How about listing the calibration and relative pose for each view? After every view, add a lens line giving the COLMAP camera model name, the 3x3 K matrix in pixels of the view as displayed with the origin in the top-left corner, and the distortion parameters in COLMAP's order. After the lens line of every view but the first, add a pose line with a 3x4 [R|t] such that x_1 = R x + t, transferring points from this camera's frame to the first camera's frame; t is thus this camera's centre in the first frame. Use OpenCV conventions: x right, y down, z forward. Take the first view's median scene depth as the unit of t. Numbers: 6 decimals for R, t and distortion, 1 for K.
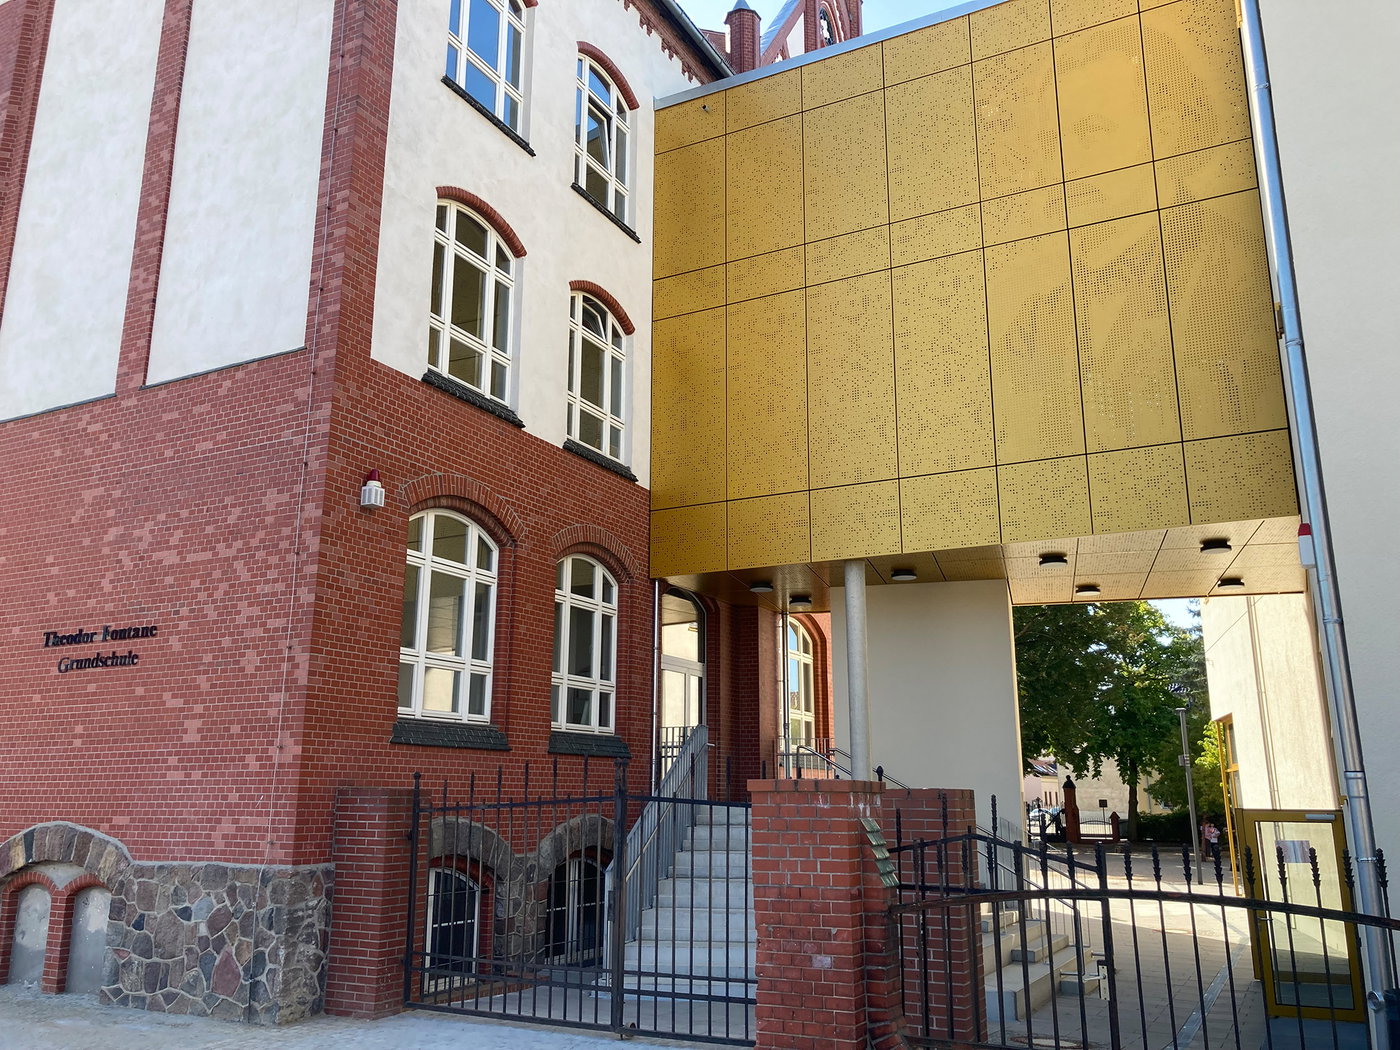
lens RADIAL K [[1156.3, 0, 700.0], [0, 1156.3, 525.0], [0, 0, 1]] dist [0.020611, -0.003532]
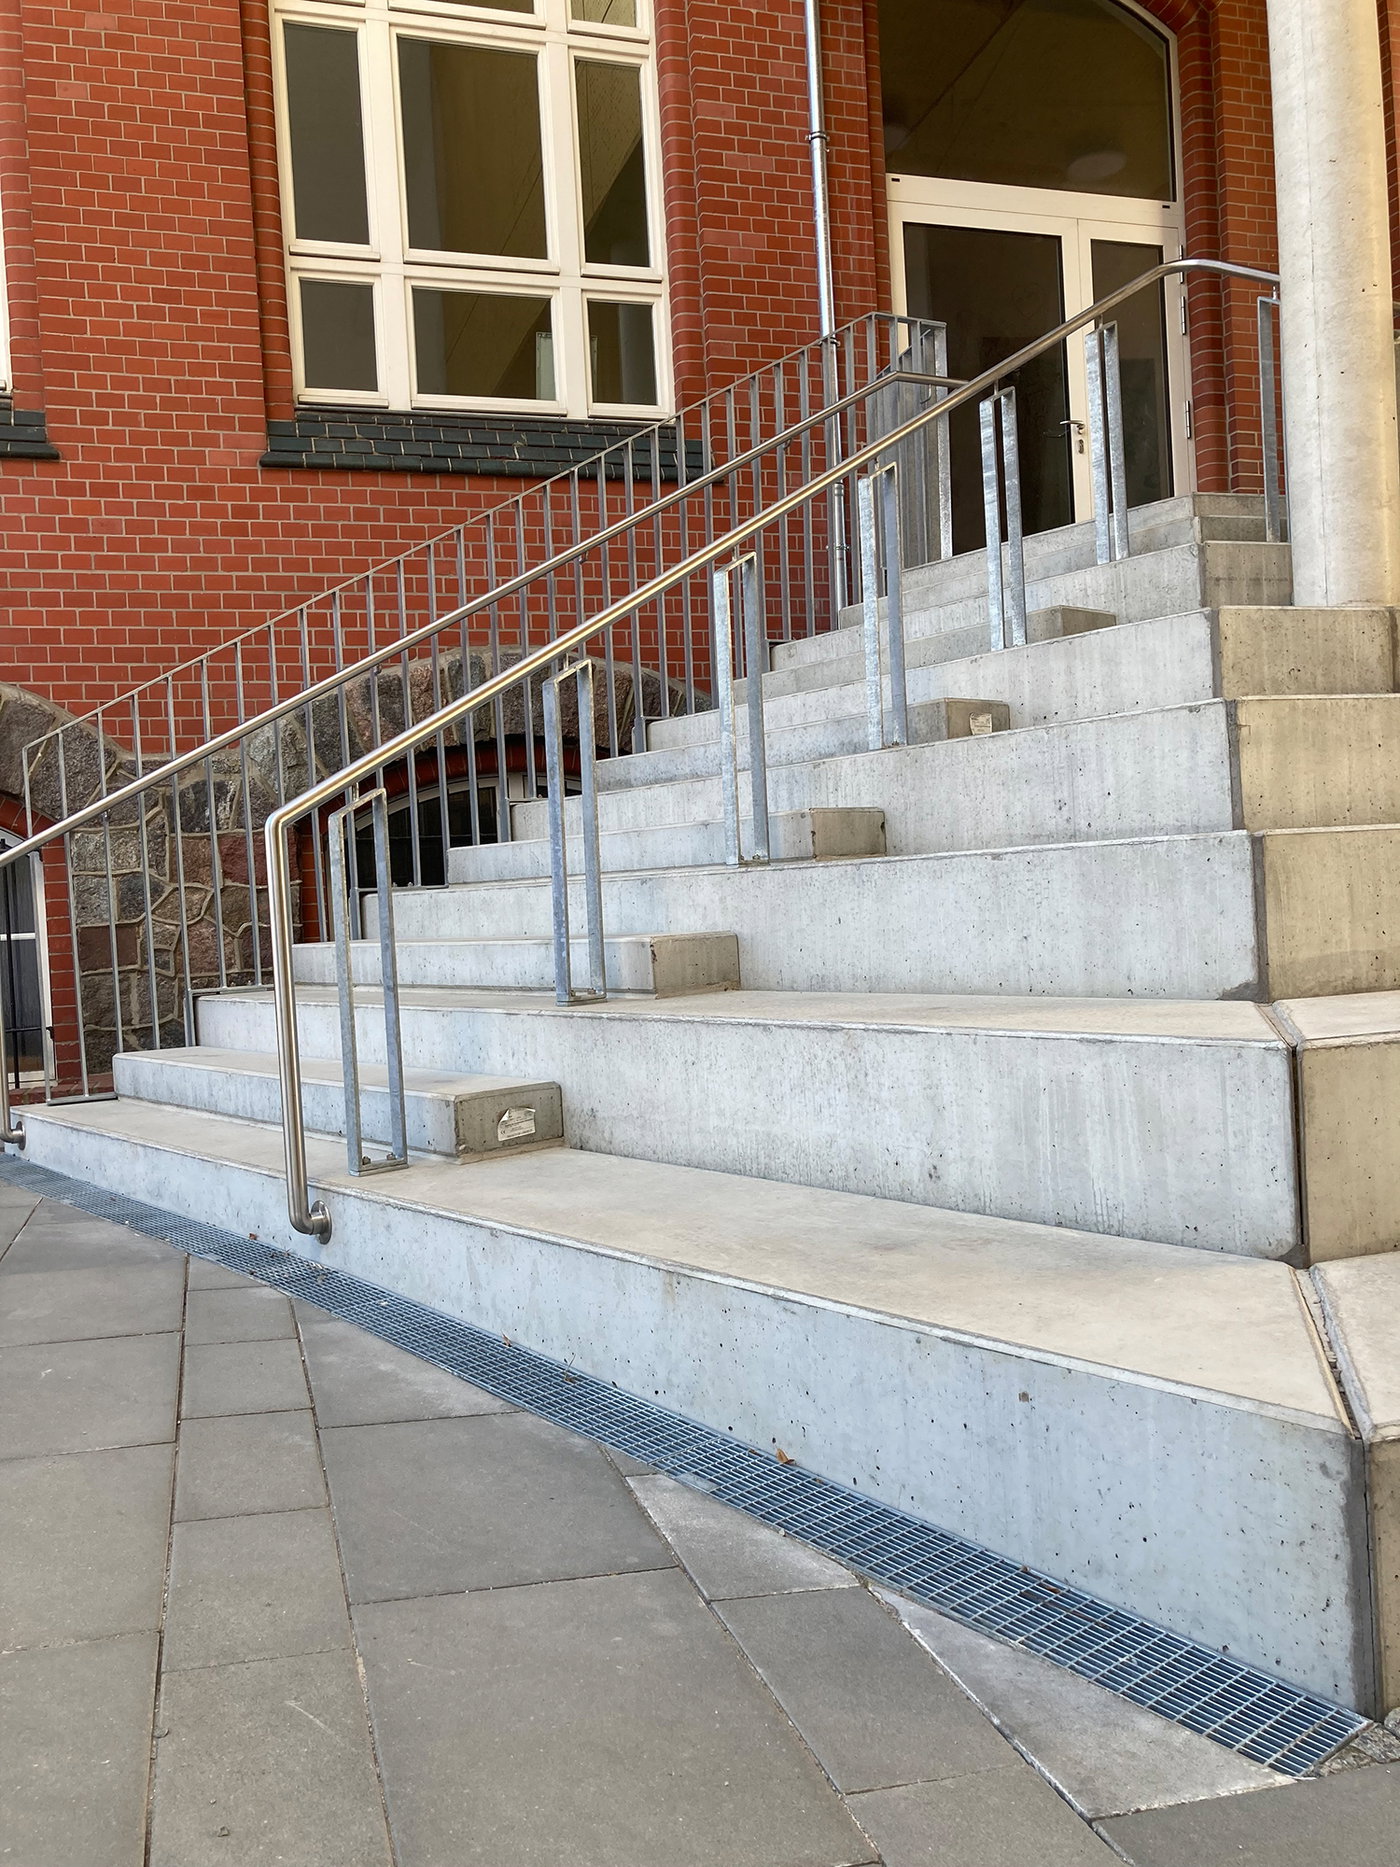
lens RADIAL K [[1542.1, 0, 691.2], [0, 1542.1, 910.1], [0, 0, 1]] dist [0.020611, -0.003532]
pose [[0.704112, -0.034416, -0.709254, 0.065112], [0.215830, 0.961942, 0.167587, 0.065301], [0.676494, -0.271078, 0.684743, 0.177556]]
